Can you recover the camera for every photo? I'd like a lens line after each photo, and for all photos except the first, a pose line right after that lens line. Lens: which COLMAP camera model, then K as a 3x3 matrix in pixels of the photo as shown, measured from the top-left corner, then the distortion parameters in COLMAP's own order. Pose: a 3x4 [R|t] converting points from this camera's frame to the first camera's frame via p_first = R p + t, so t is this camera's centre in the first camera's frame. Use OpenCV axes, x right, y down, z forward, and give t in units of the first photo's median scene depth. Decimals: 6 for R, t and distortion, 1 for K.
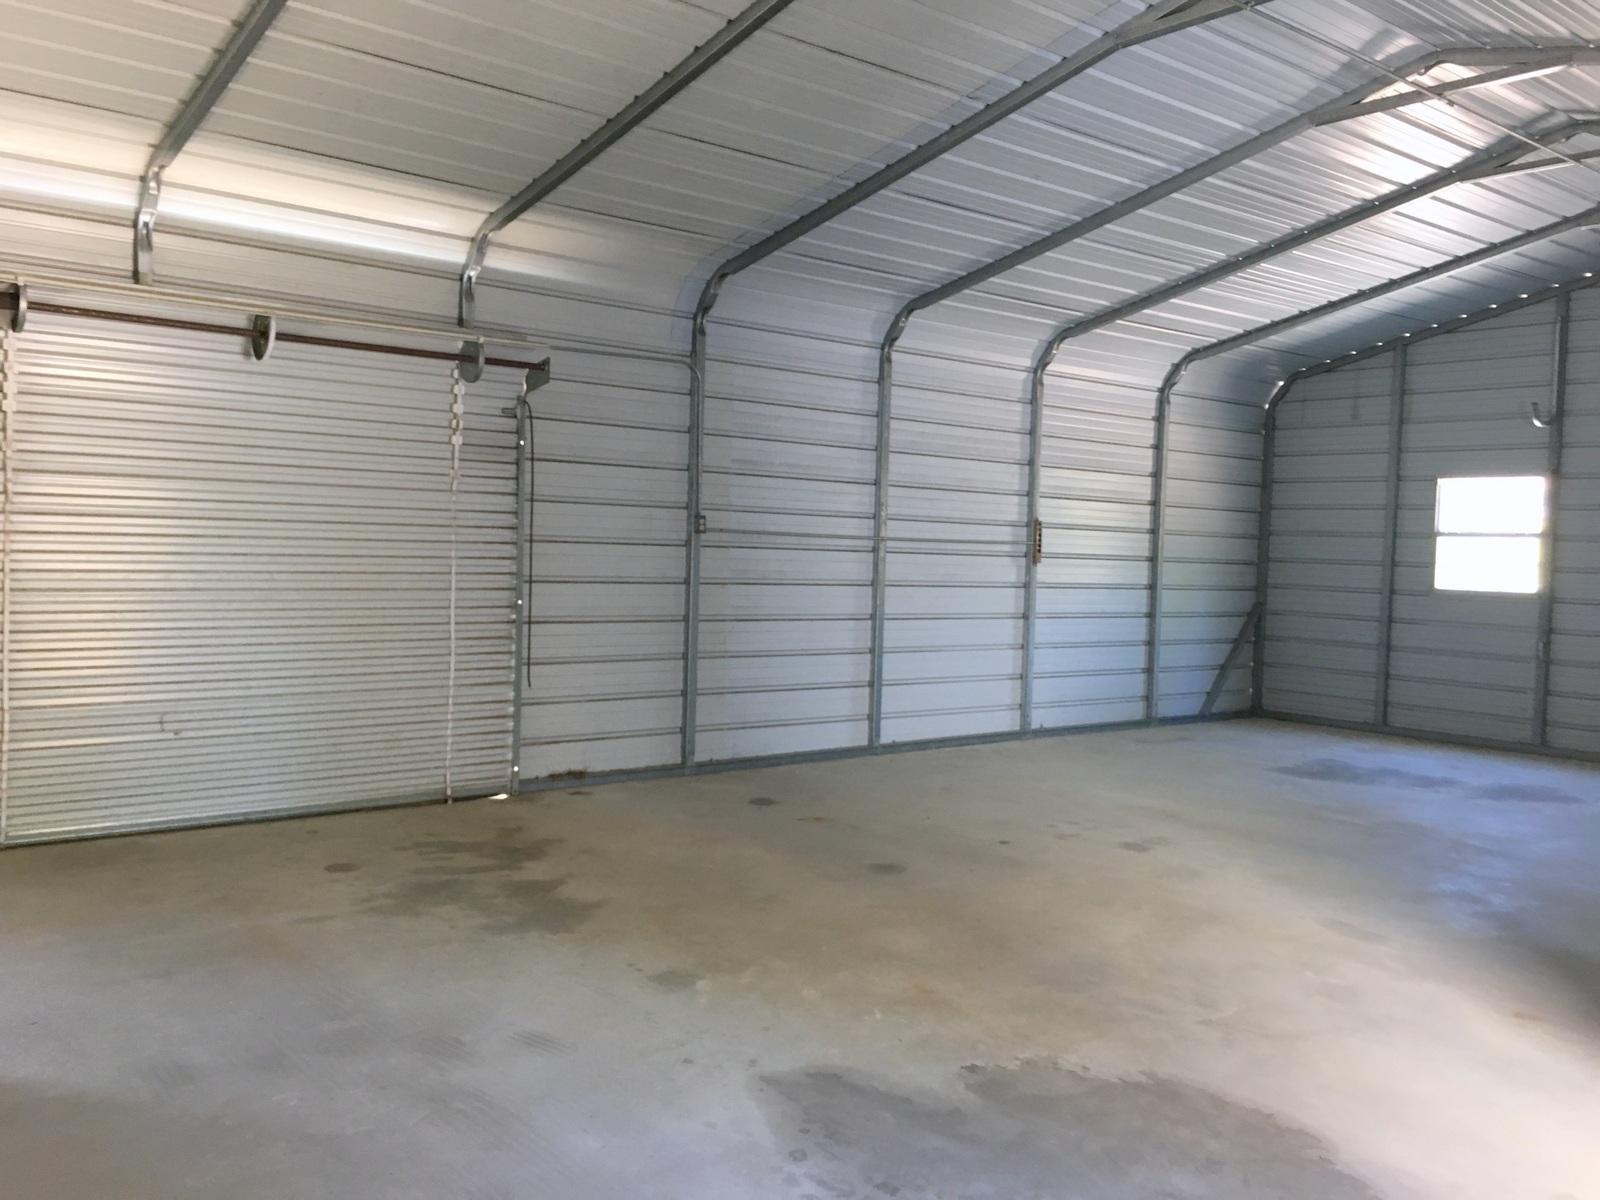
lens RADIAL K [[1378.4, 0, 789.0], [0, 1378.4, 608.0], [0, 0, 1]] dist [0.073456, -0.104925]
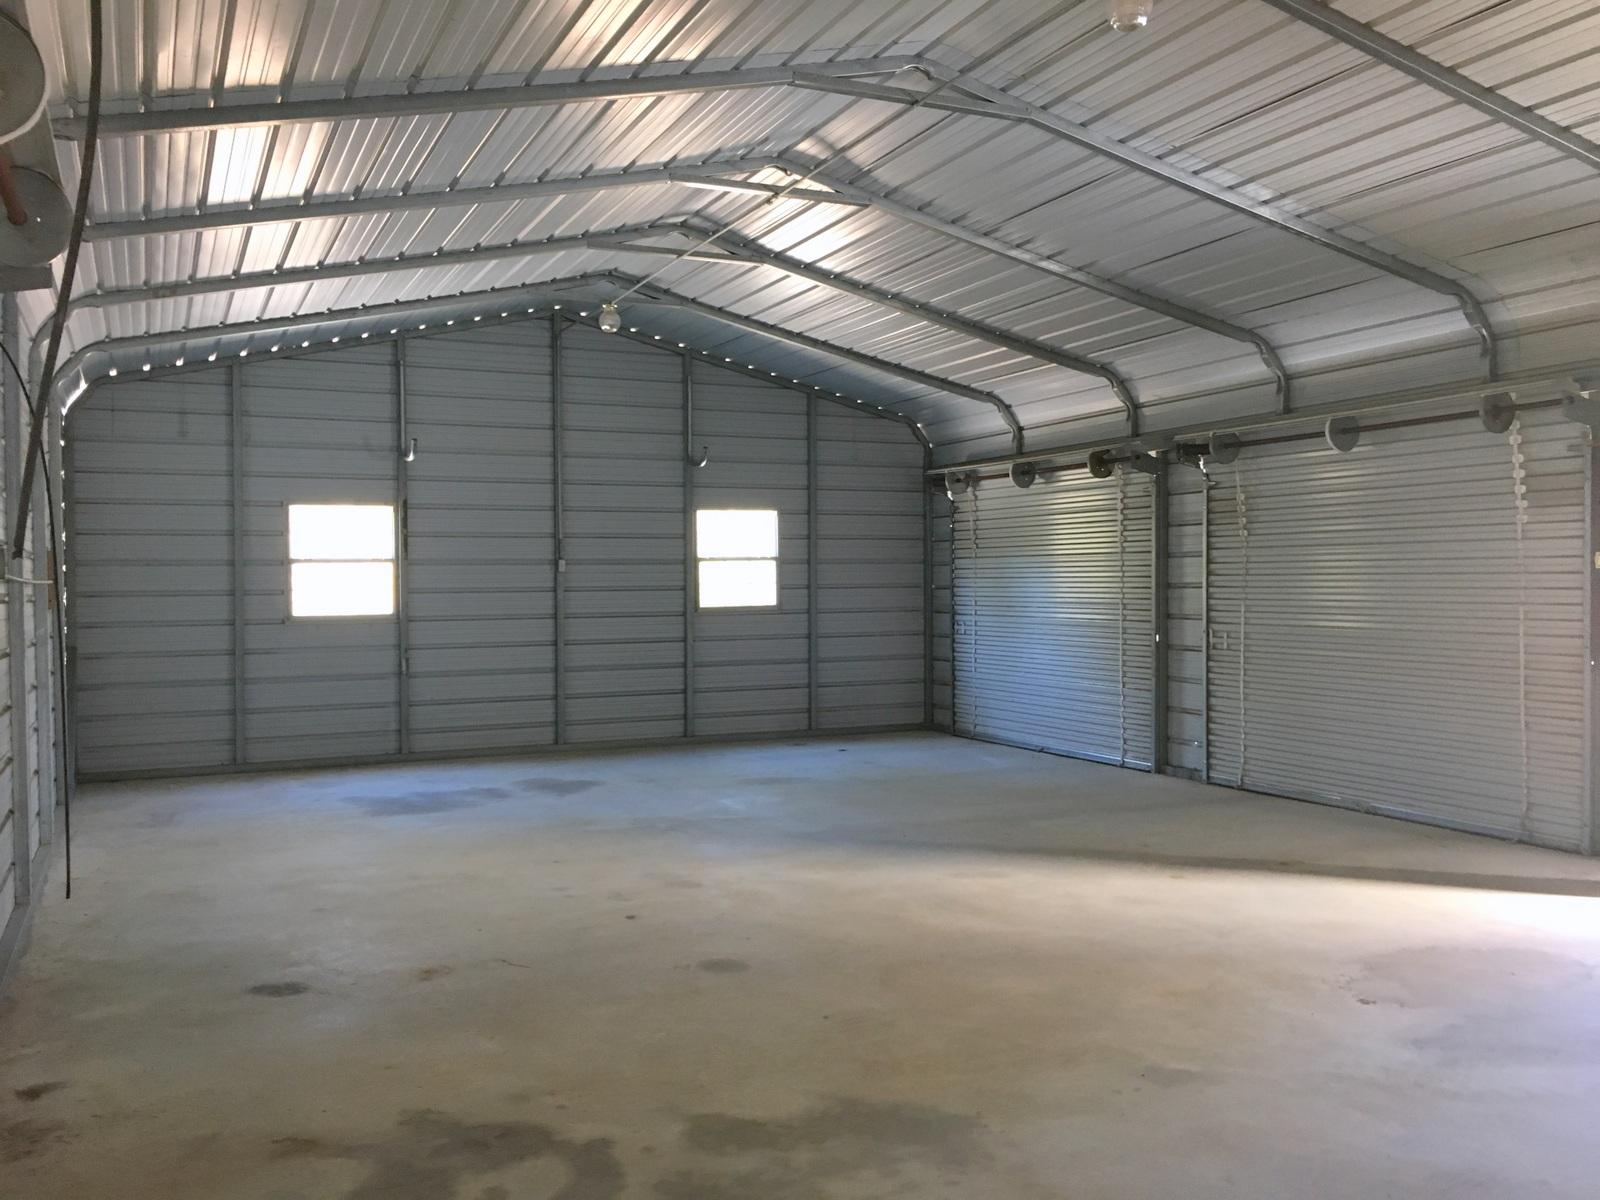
lens RADIAL K [[1378.4, 0, 802.2], [0, 1378.4, 610.8], [0, 0, 1]] dist [0.073456, -0.104925]
pose [[0.232662, -0.054824, 0.971011, -0.575888], [0.066241, 0.996985, 0.040419, -0.046982], [-0.970299, 0.054917, 0.235592, 0.584653]]
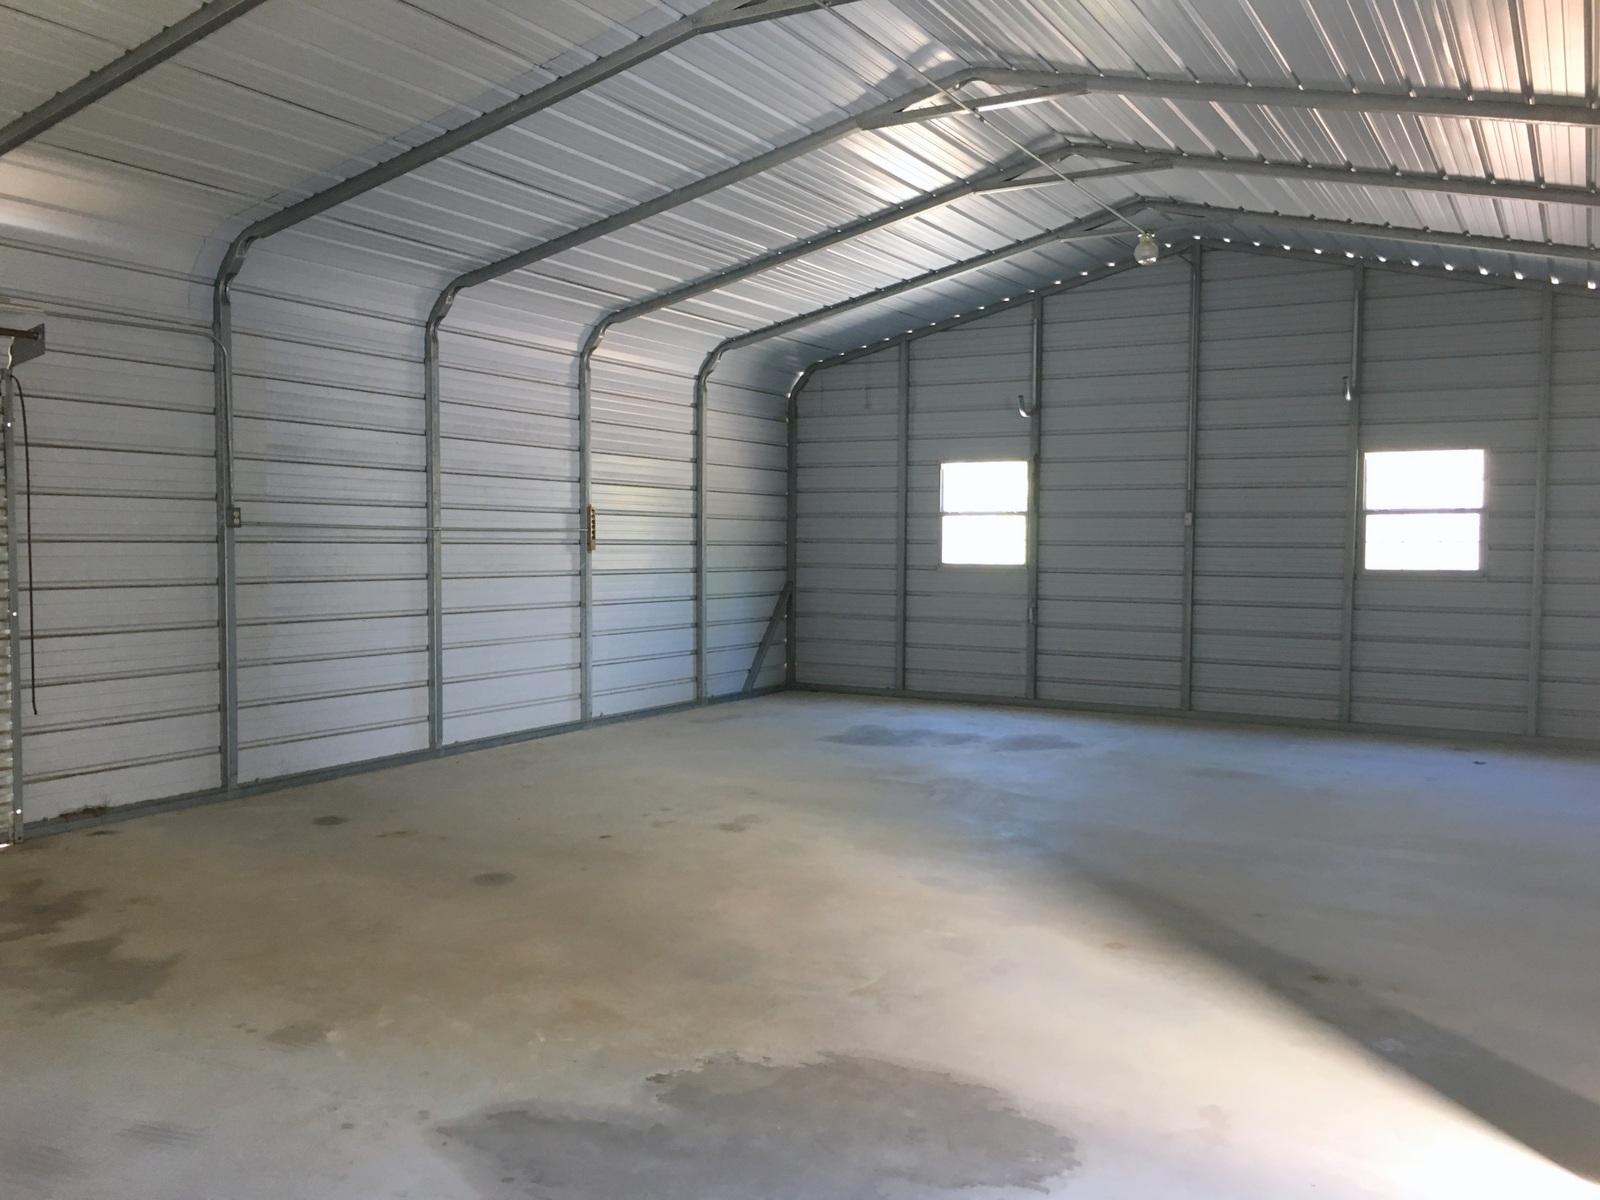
lens RADIAL K [[1378.4, 0, 798.1], [0, 1378.4, 604.4], [0, 0, 1]] dist [0.073456, -0.104925]
pose [[0.931001, -0.042912, 0.362486, -0.056379], [0.040063, 0.999079, 0.015378, -0.003930], [-0.362812, 0.000205, 0.931862, 0.033227]]
